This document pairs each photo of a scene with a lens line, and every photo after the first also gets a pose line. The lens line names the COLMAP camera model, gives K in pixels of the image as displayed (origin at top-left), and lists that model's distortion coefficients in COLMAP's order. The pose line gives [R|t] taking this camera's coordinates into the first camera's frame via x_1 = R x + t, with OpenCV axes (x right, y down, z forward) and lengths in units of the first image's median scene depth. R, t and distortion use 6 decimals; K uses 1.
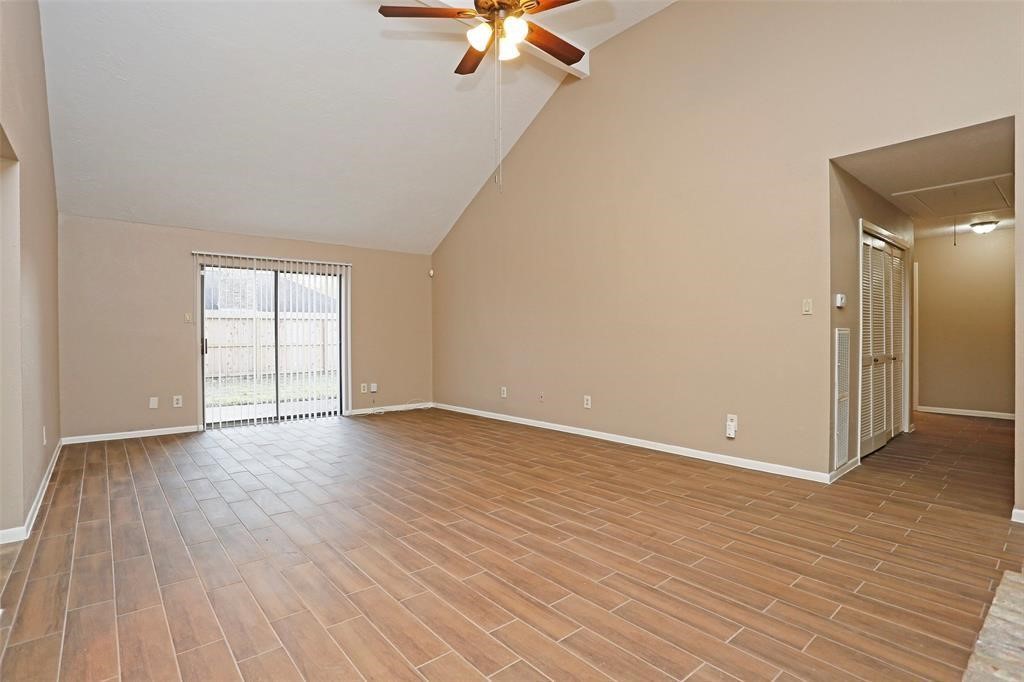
lens RADIAL K [[497.2, 0, 508.1], [0, 497.2, 341.0], [0, 0, 1]] dist [-0.066361, 0.021193]
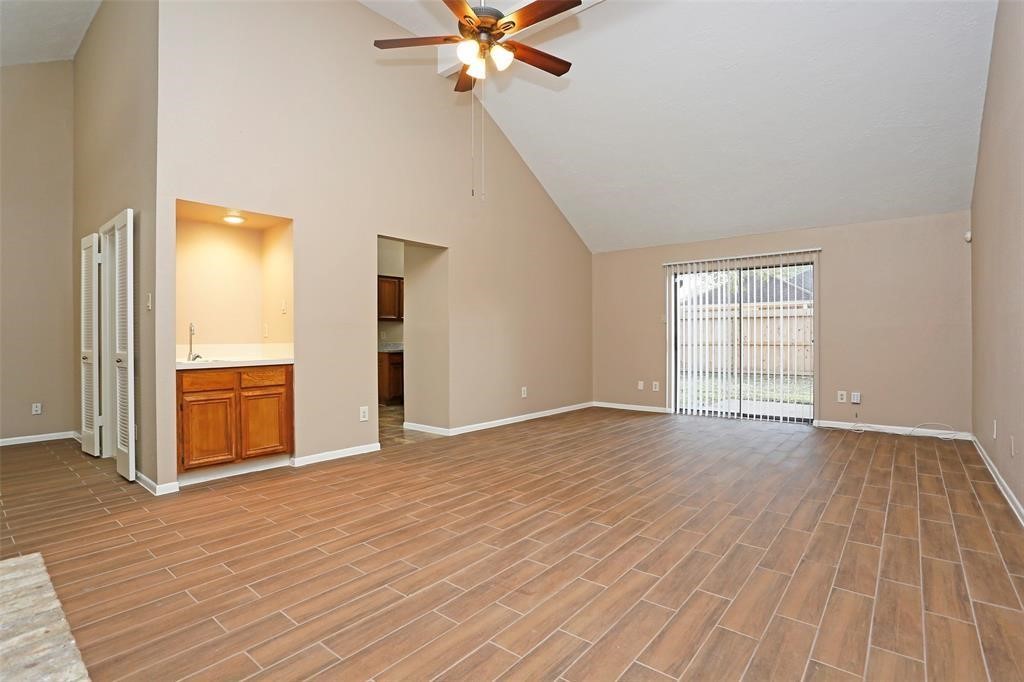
lens RADIAL K [[497.2, 0, 508.7], [0, 497.2, 336.4], [0, 0, 1]] dist [-0.066361, 0.021193]
pose [[0.173902, -0.000678, -0.984763, 0.885714], [-0.003505, 0.999993, -0.001307, -0.001786], [0.984757, 0.003679, 0.173898, 0.716420]]
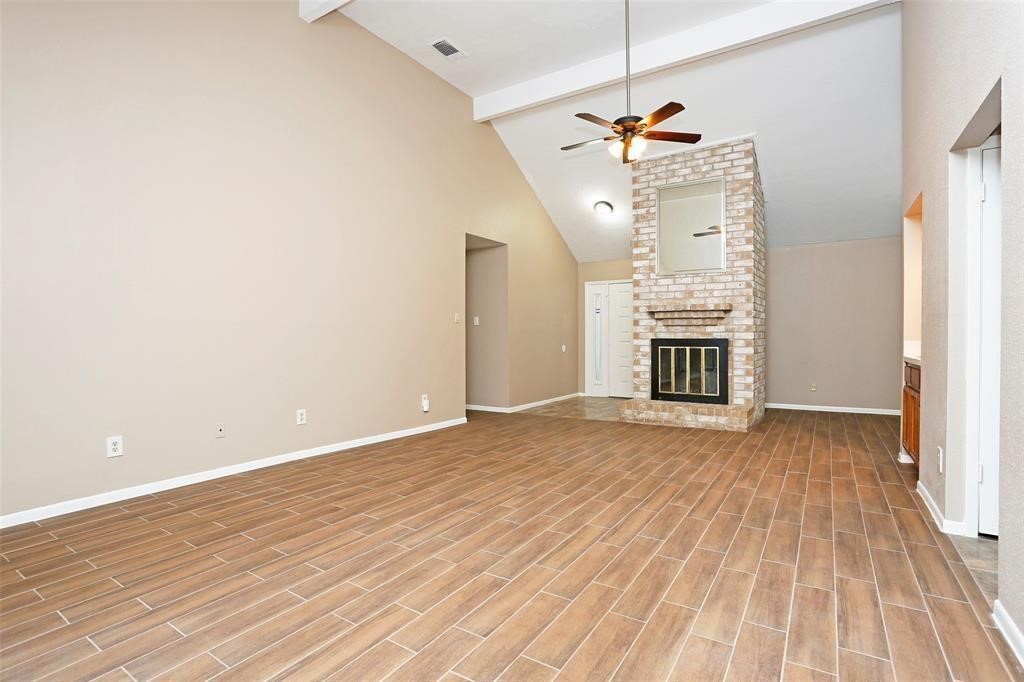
lens RADIAL K [[497.2, 0, 510.7], [0, 497.2, 340.5], [0, 0, 1]] dist [-0.066361, 0.021193]
pose [[-0.288362, -0.001860, 0.957520, -1.203869], [0.013697, 0.999888, 0.006067, -0.003949], [-0.957424, 0.014865, -0.288304, 1.529905]]
